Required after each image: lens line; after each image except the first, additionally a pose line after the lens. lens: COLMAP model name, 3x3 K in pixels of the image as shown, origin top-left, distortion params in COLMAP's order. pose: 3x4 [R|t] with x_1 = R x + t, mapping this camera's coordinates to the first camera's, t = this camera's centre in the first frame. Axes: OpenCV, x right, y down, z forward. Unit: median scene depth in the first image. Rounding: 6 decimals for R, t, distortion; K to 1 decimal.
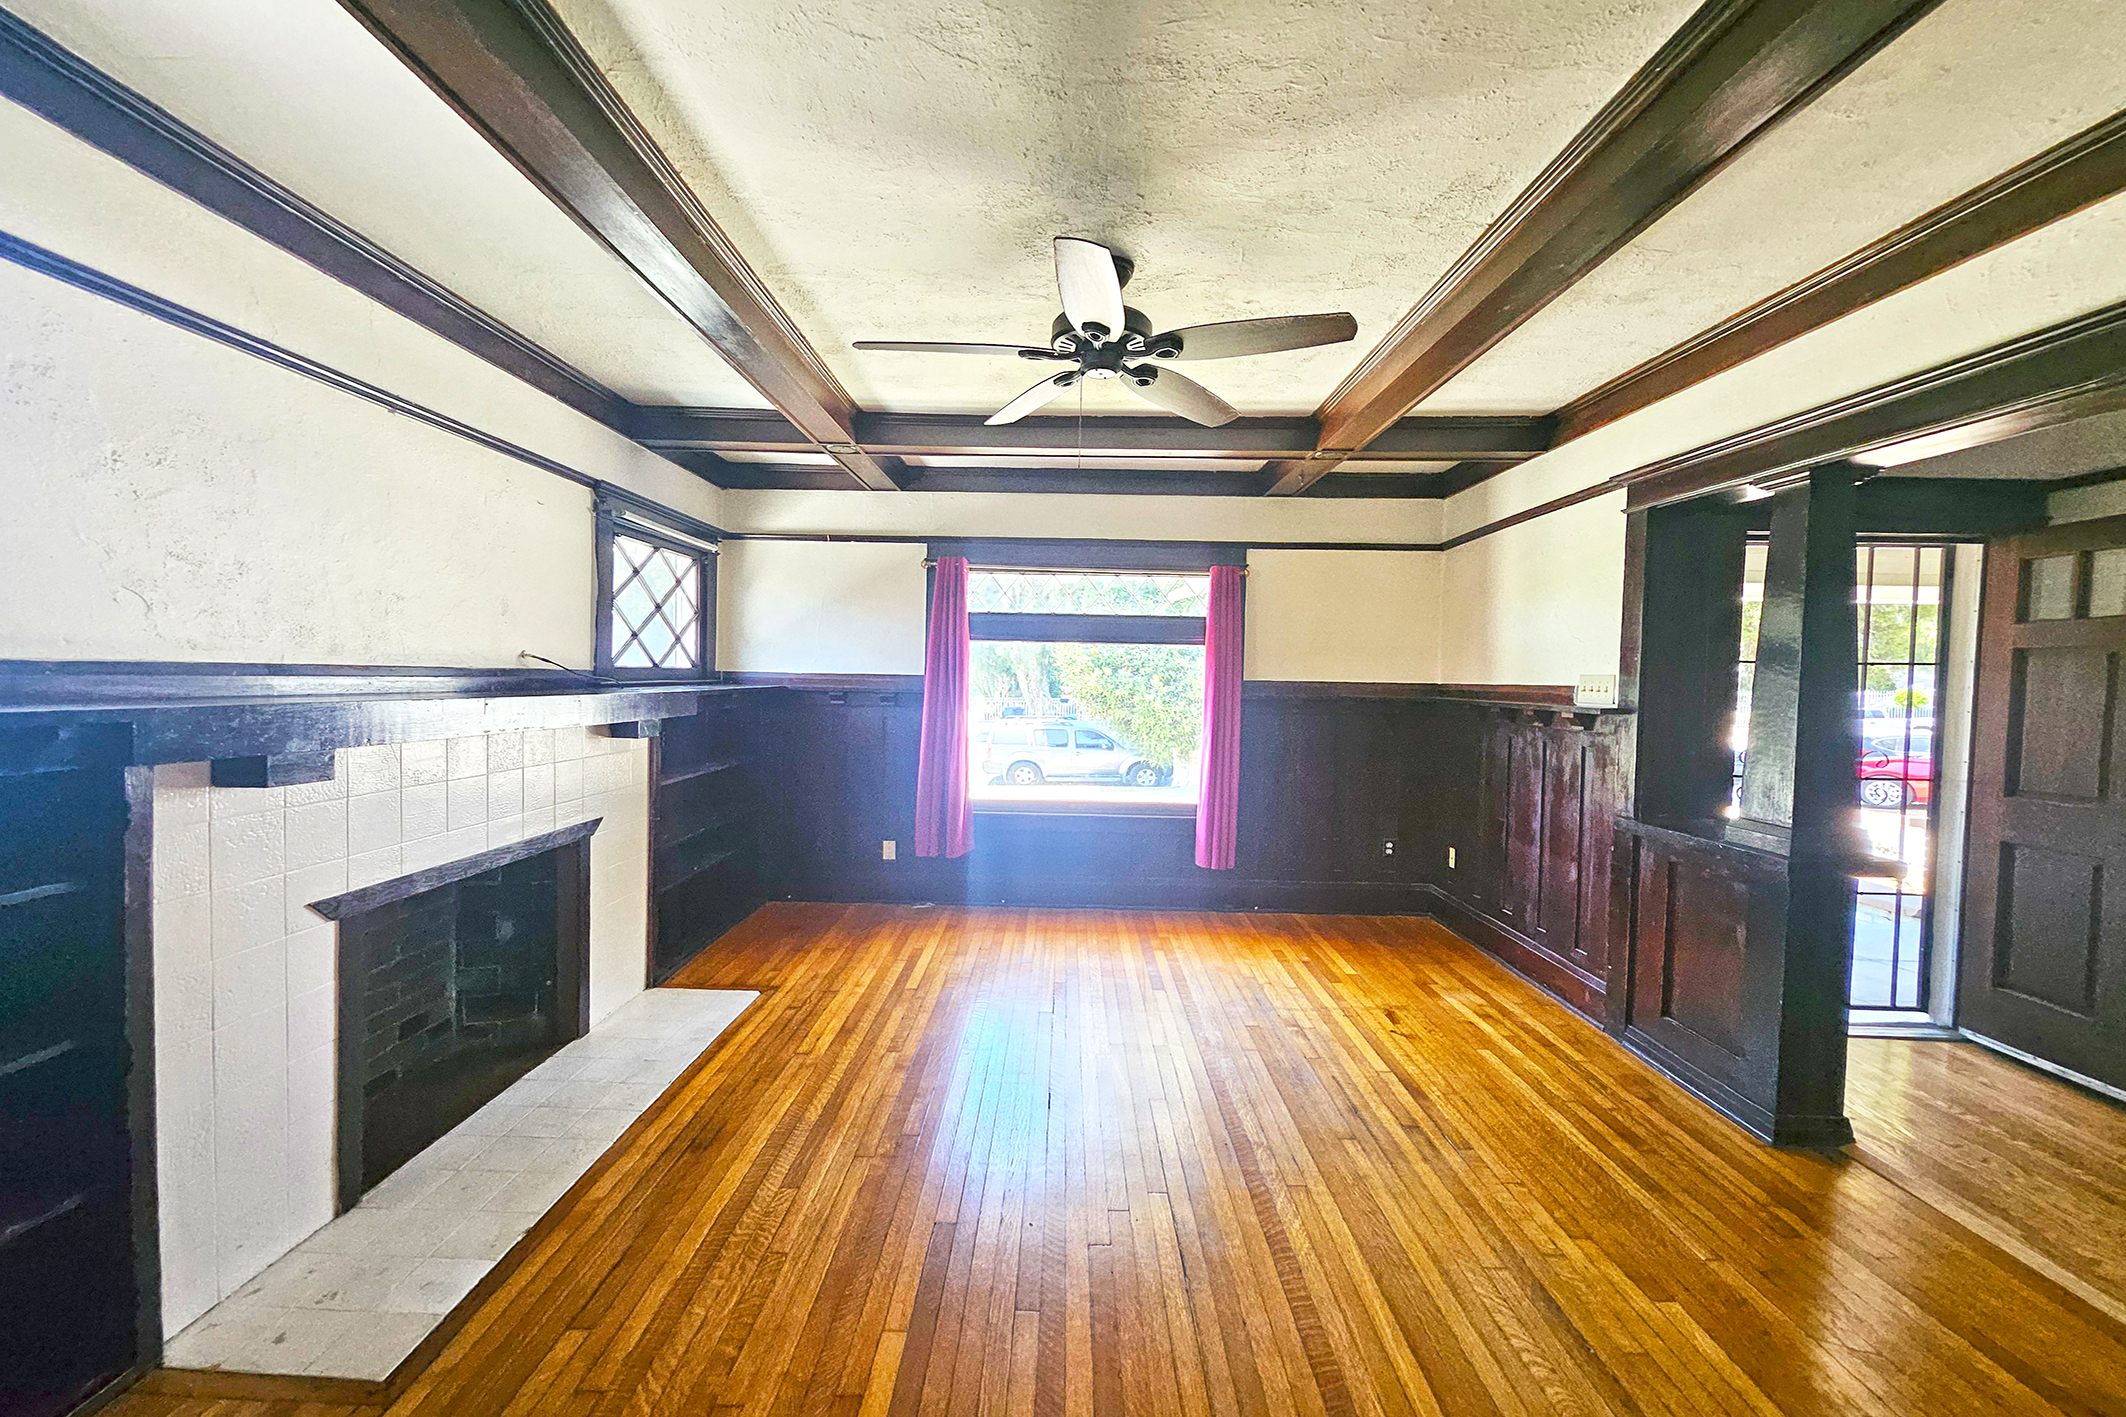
lens RADIAL K [[833.1, 0, 1060.7], [0, 833.1, 706.1], [0, 0, 1]] dist [0.001812, -0.000370]
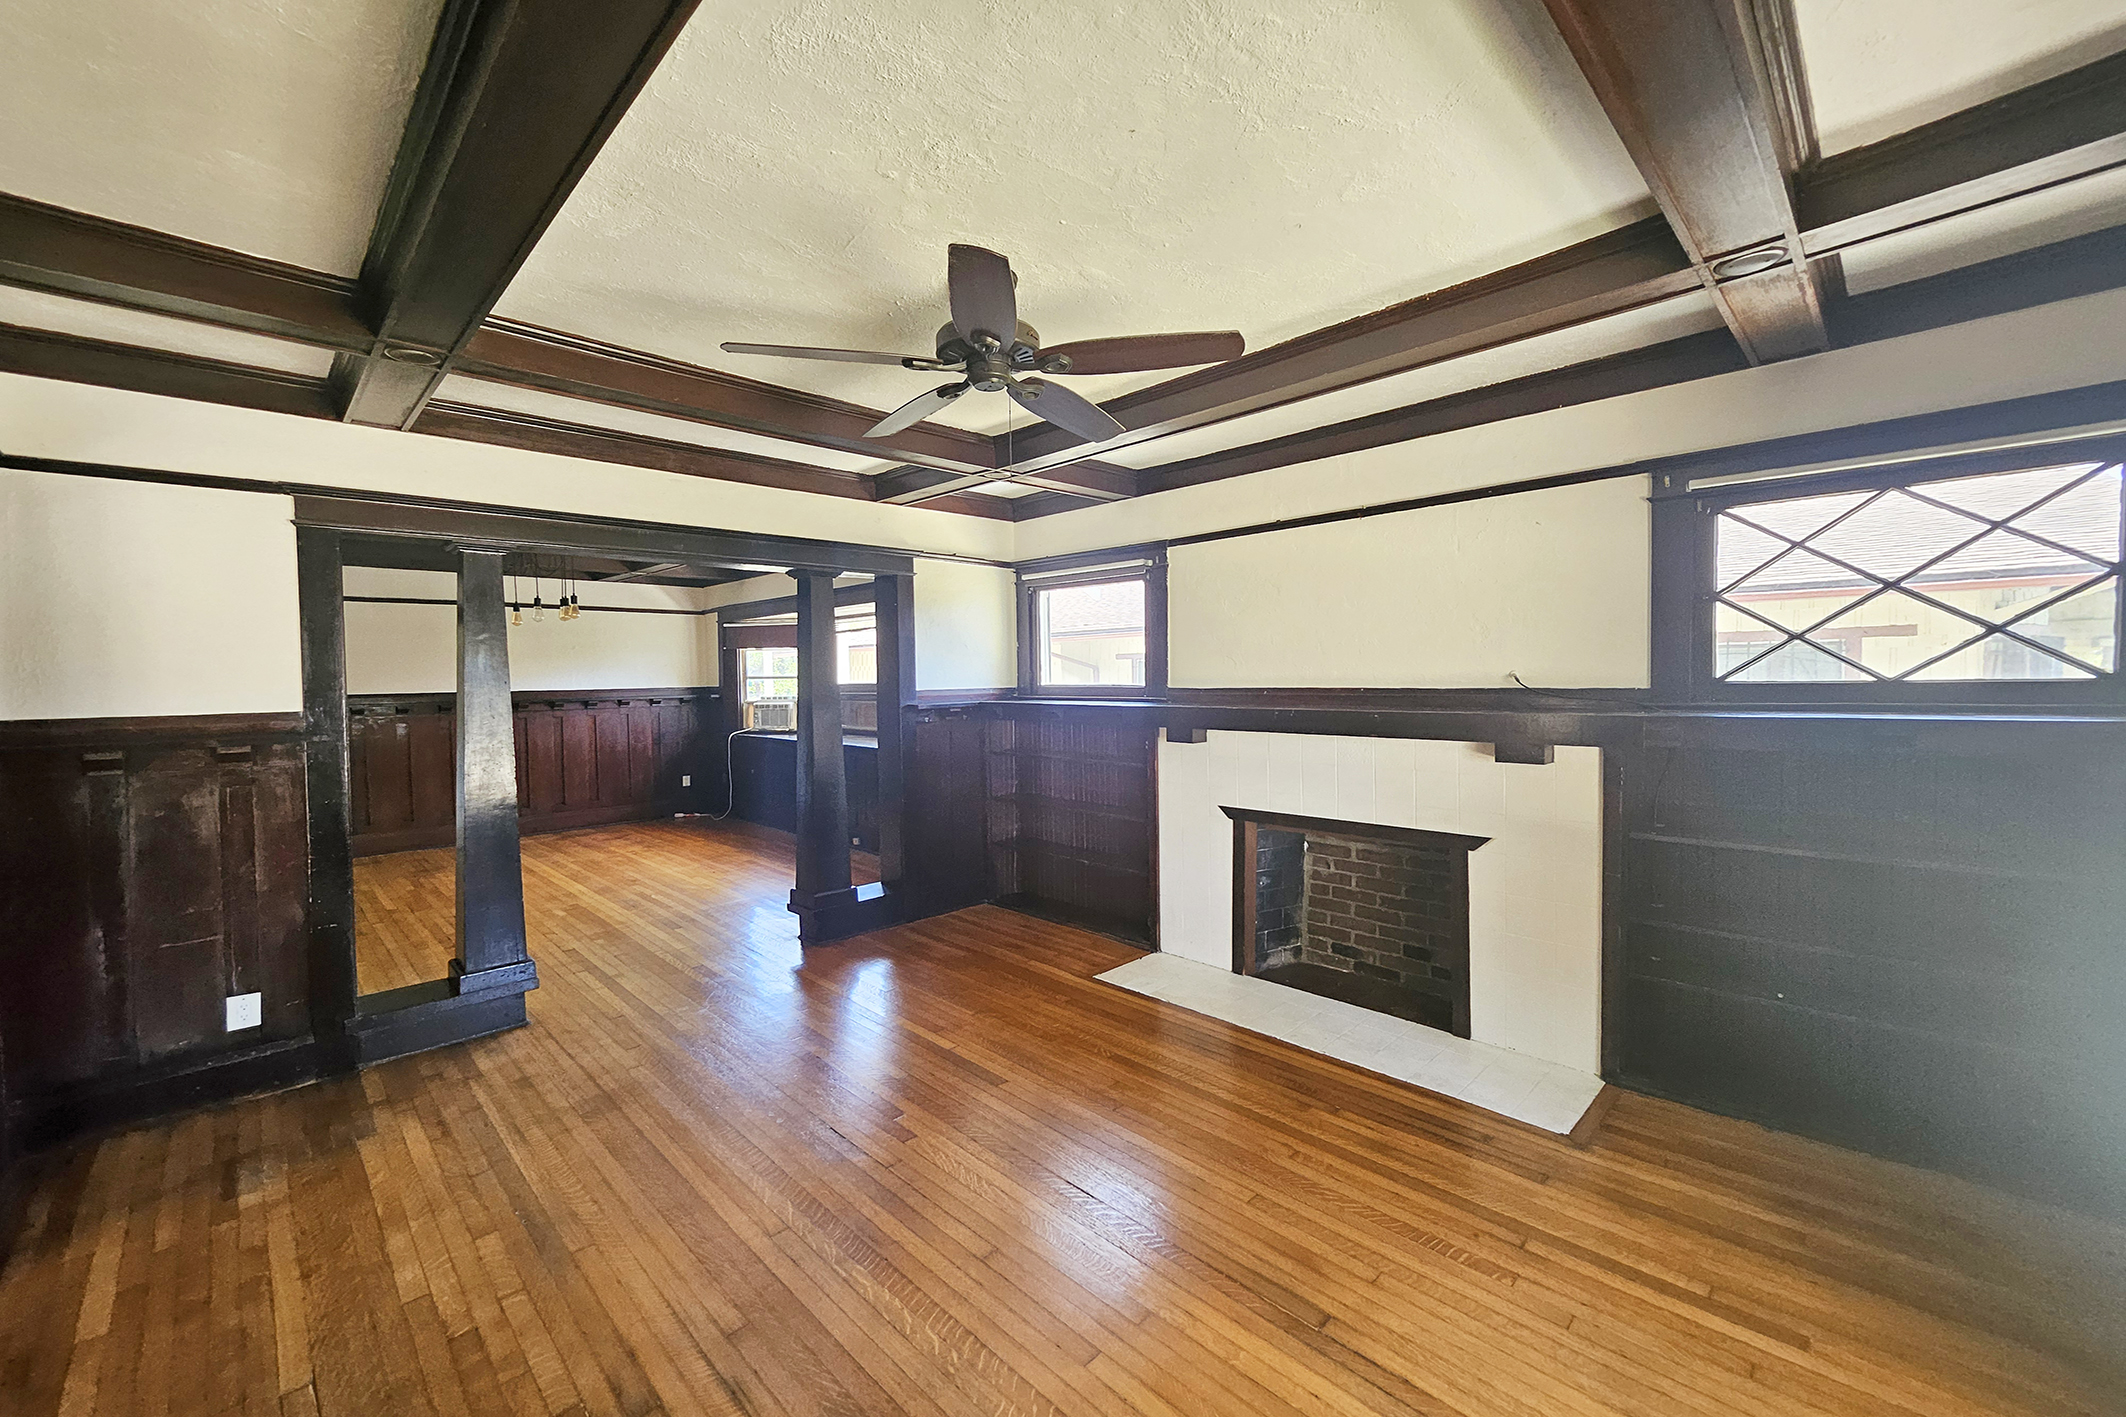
lens RADIAL K [[833.1, 0, 1051.9], [0, 833.1, 706.9], [0, 0, 1]] dist [0.001812, -0.000370]
pose [[-0.709678, 0.013399, -0.704399, 0.426910], [-0.025475, 0.998677, 0.044663, -0.044874], [0.704066, 0.049641, -0.708398, 1.094714]]
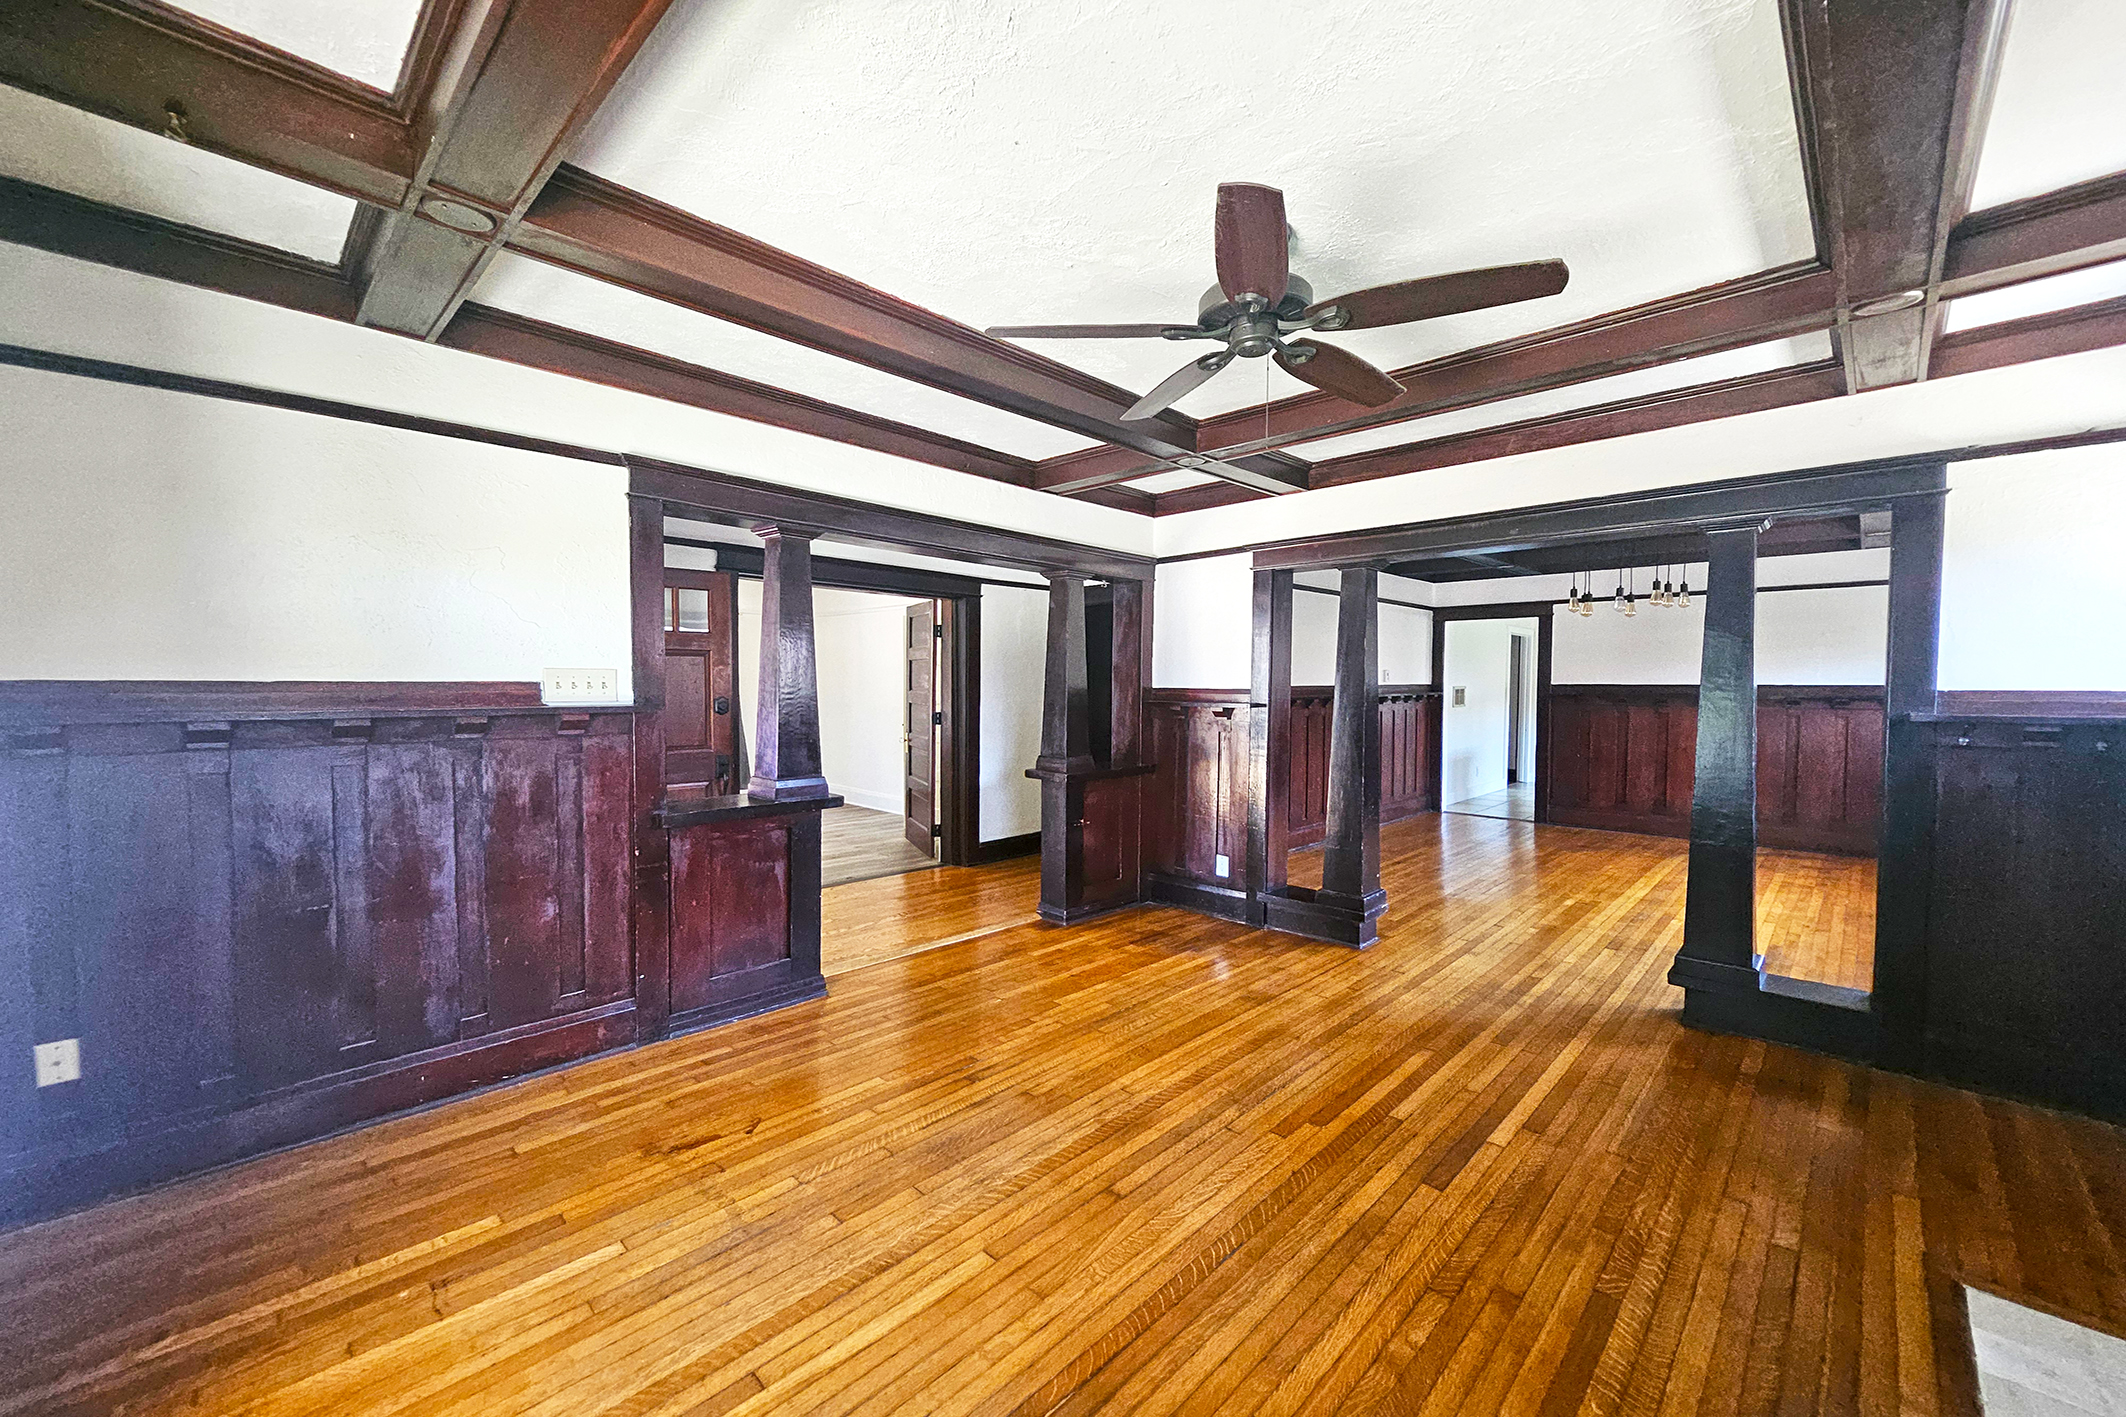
lens RADIAL K [[833.1, 0, 1050.7], [0, 833.1, 708.9], [0, 0, 1]] dist [0.001812, -0.000370]
pose [[-0.716338, -0.047192, 0.696156, -0.277293], [0.006505, 0.997215, 0.074295, -0.051050], [-0.697723, 0.057749, -0.714036, 1.133305]]
